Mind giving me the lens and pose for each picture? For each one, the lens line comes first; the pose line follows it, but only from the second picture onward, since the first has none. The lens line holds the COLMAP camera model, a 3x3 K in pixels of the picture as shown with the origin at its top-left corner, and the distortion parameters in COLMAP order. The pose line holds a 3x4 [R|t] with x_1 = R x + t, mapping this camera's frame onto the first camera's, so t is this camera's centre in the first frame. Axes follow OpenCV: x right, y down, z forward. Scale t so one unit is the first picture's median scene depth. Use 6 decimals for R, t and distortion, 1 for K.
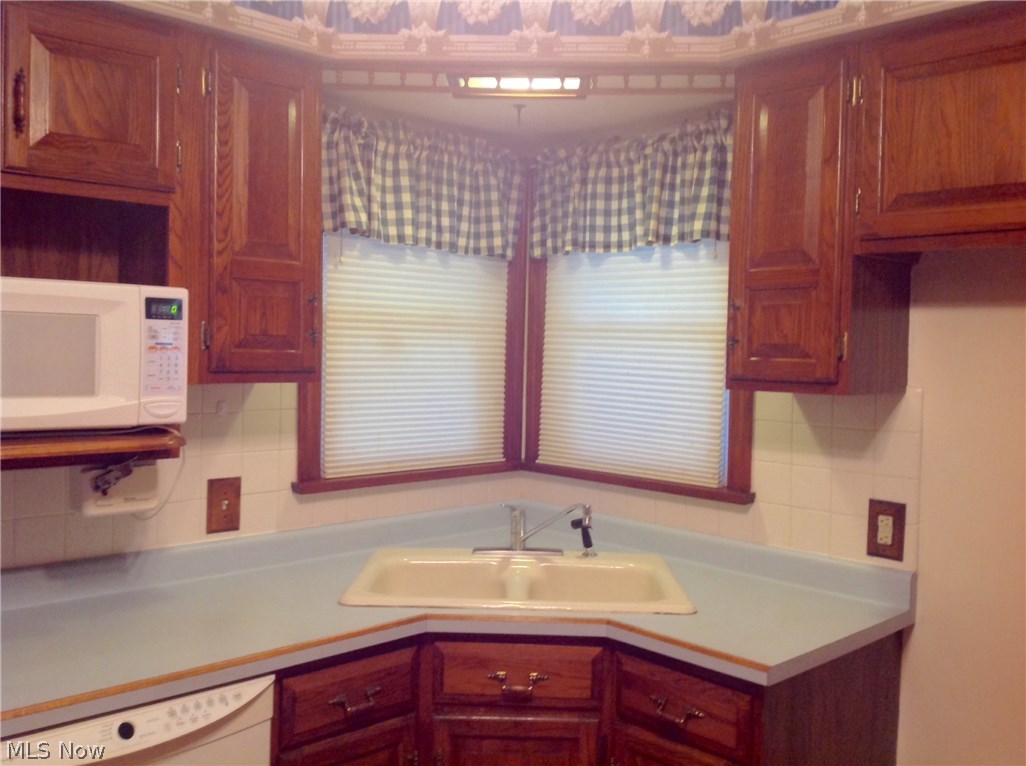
lens RADIAL K [[979.3, 0, 513.0], [0, 979.3, 383.0], [0, 0, 1]] dist [0.156208, -0.353070]
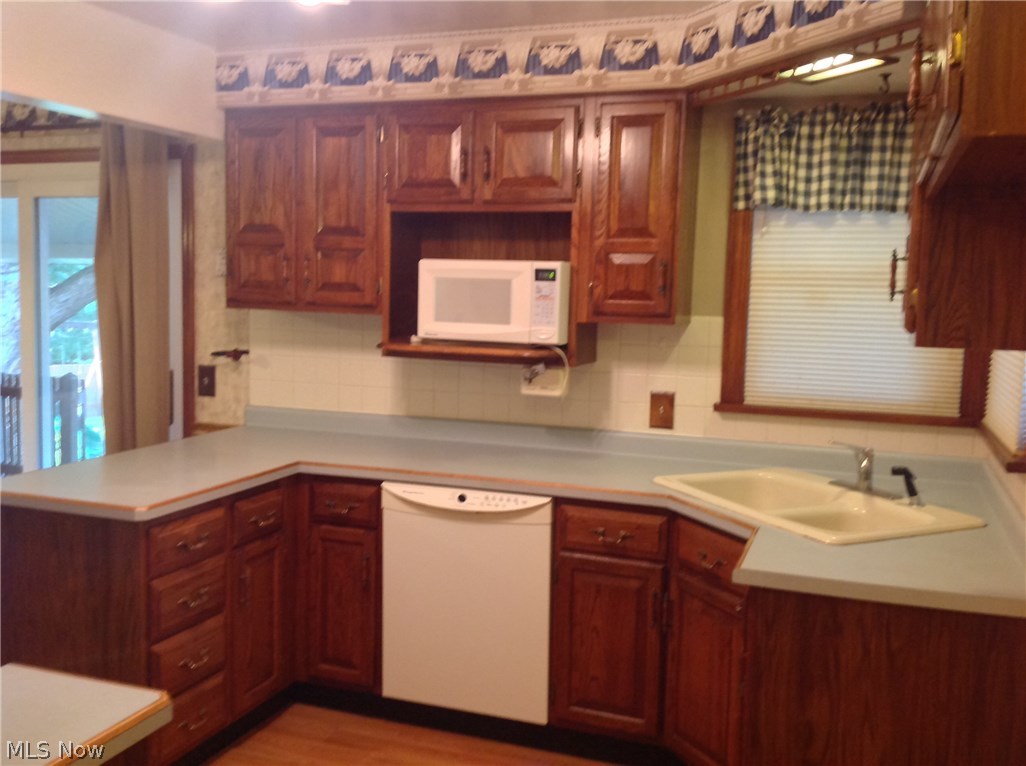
lens RADIAL K [[1021.9, 0, 513.0], [0, 1021.9, 383.0], [0, 0, 1]] dist [0.216900, -0.429763]
pose [[0.418804, 0.080195, -0.904528, 1.080106], [-0.048282, 0.996650, 0.066008, -0.003850], [0.906792, 0.016028, 0.421274, 0.198063]]
